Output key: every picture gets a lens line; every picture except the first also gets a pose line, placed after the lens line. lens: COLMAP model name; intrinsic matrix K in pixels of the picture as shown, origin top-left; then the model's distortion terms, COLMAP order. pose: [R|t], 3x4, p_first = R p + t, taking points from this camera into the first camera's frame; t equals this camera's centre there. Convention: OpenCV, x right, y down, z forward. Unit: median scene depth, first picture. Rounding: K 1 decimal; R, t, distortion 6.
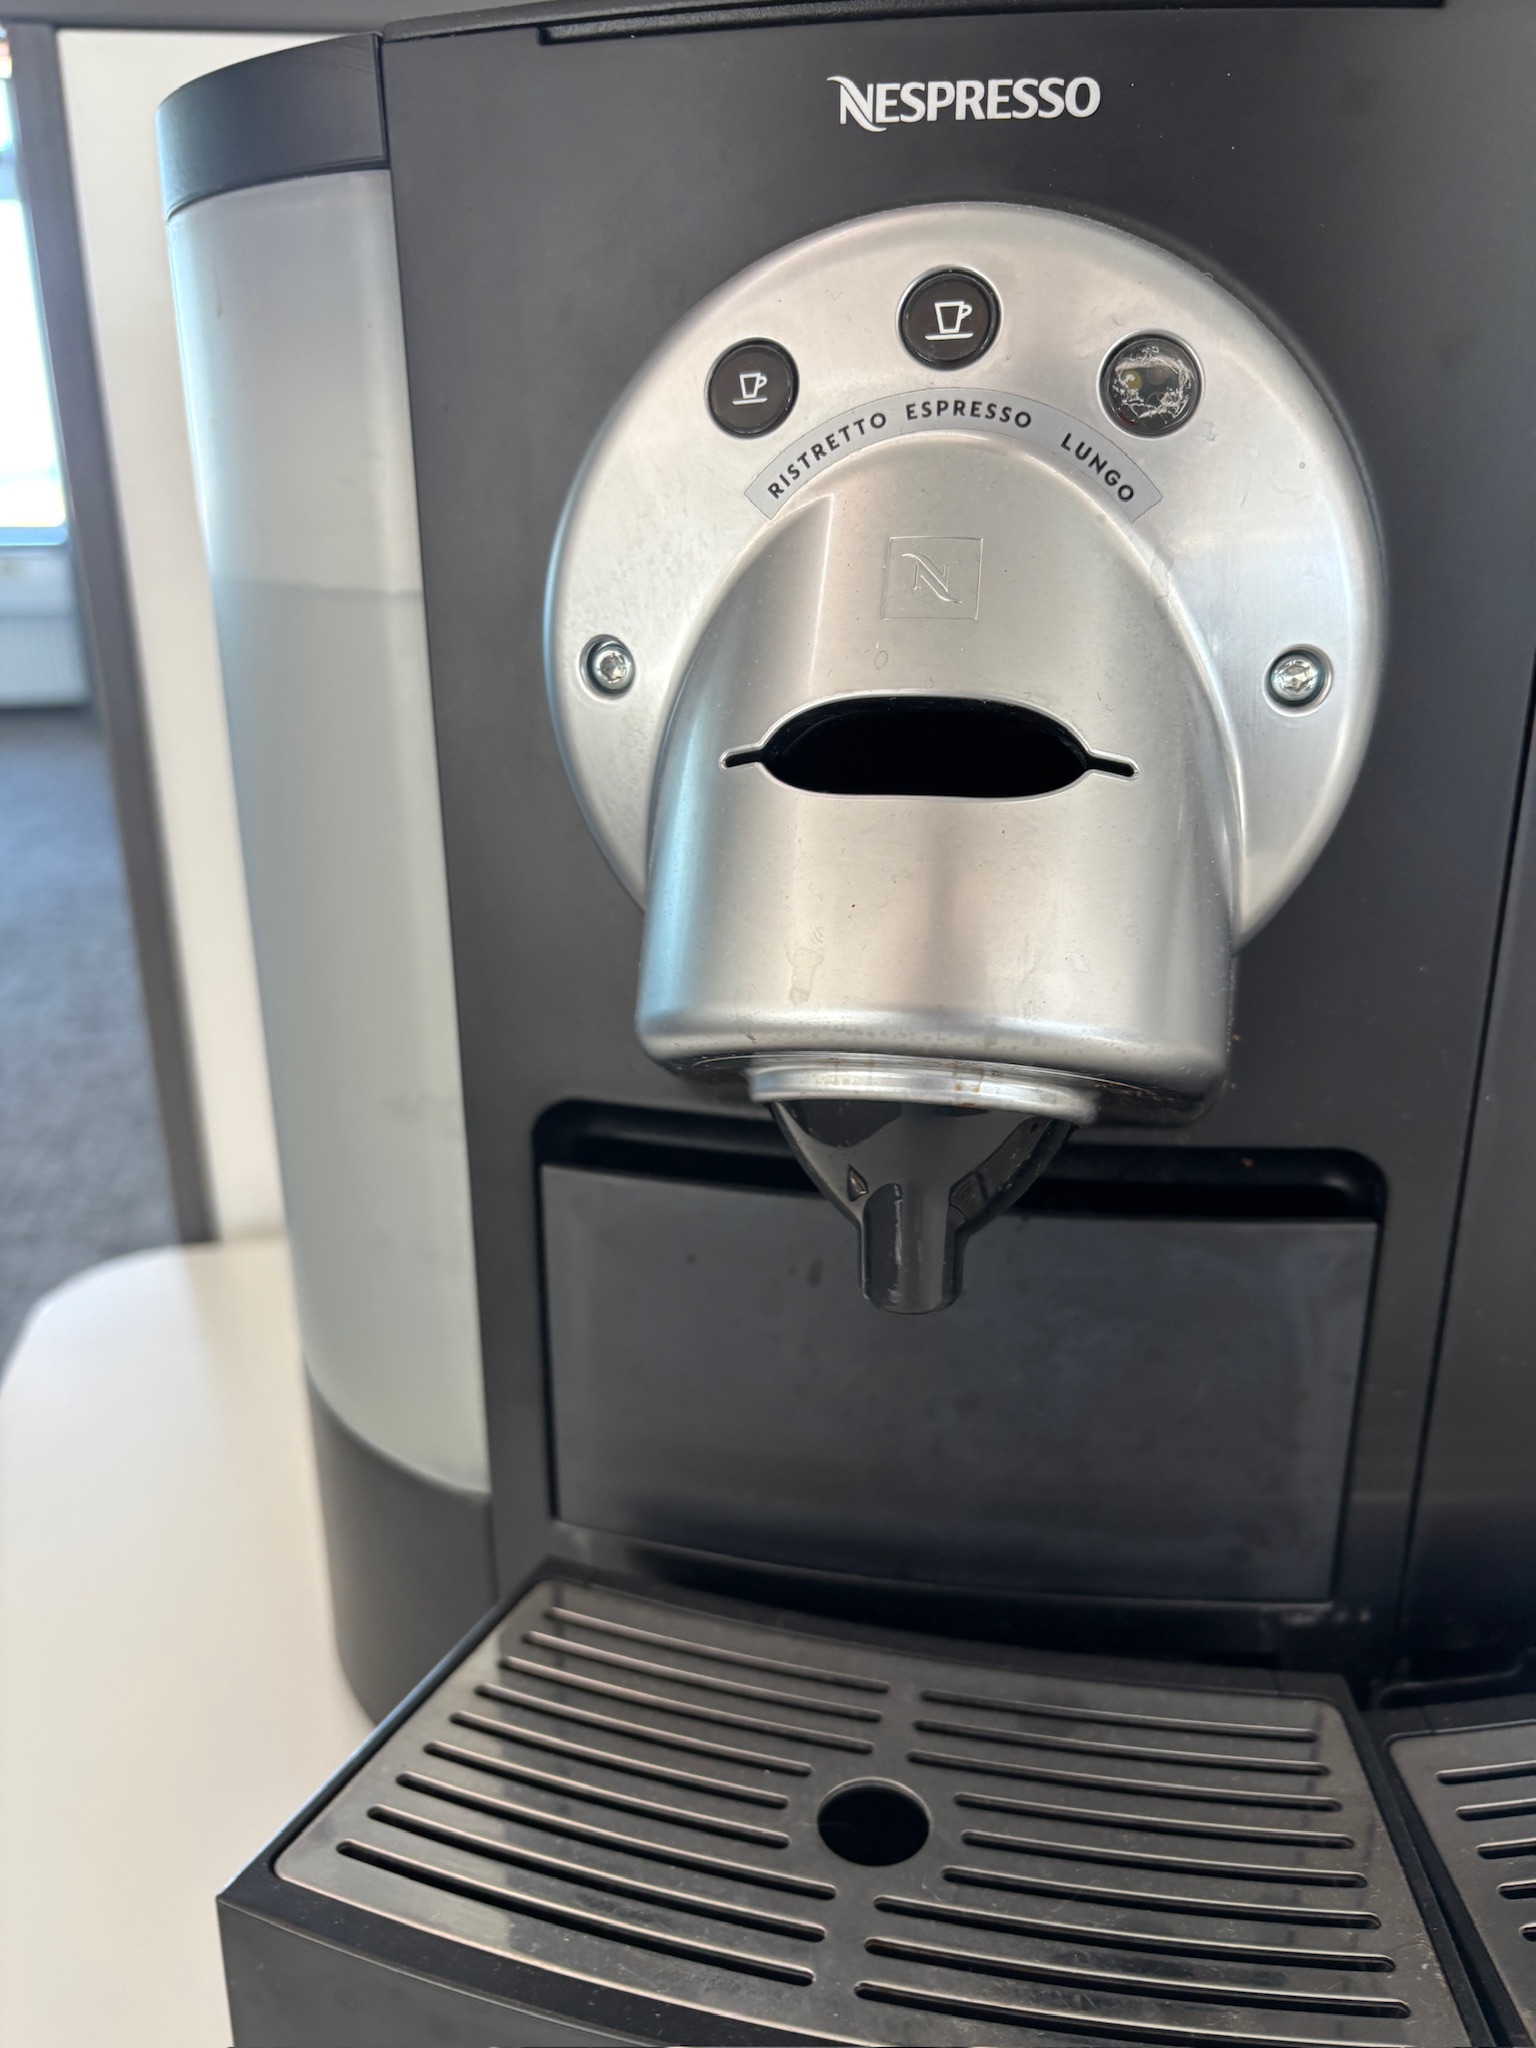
lens RADIAL K [[1644.0, 0, 768.0], [0, 1644.0, 1024.0], [0, 0, 1]] dist [-0.003418, 0.011022]
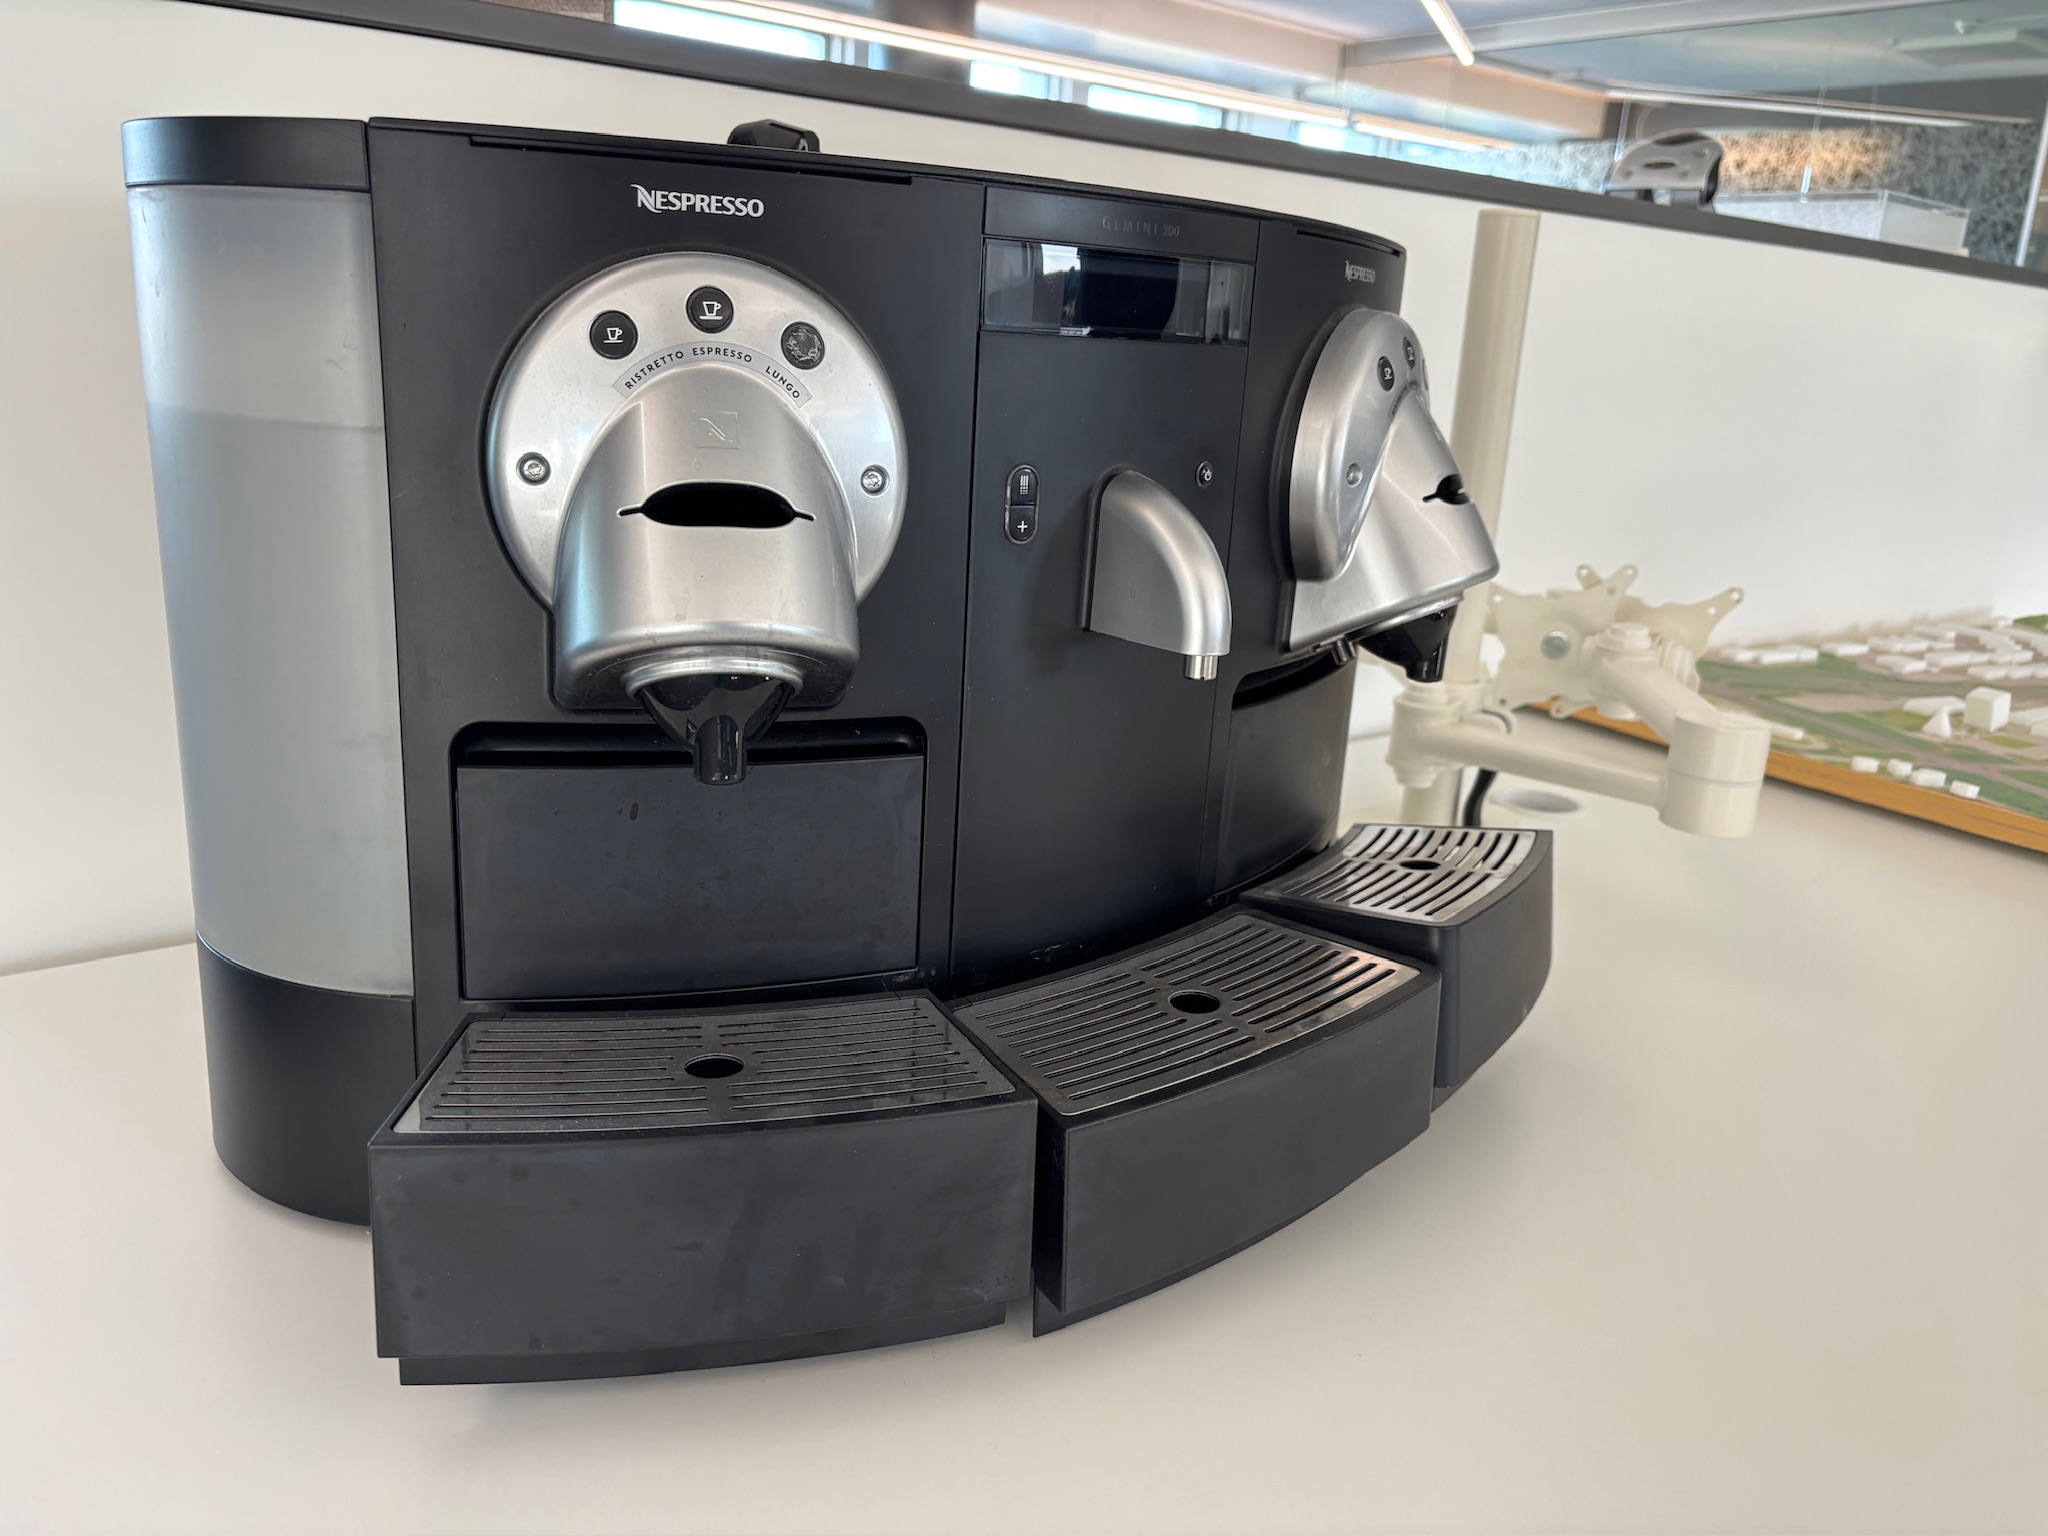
lens RADIAL K [[1644.0, 0, 1024.0], [0, 1644.0, 768.0], [0, 0, 1]] dist [-0.003418, 0.011022]
pose [[0.890224, -0.061327, 0.451376, -0.498563], [0.090411, 0.994970, -0.043130, 0.275485], [-0.446460, 0.079205, 0.891291, -0.980459]]
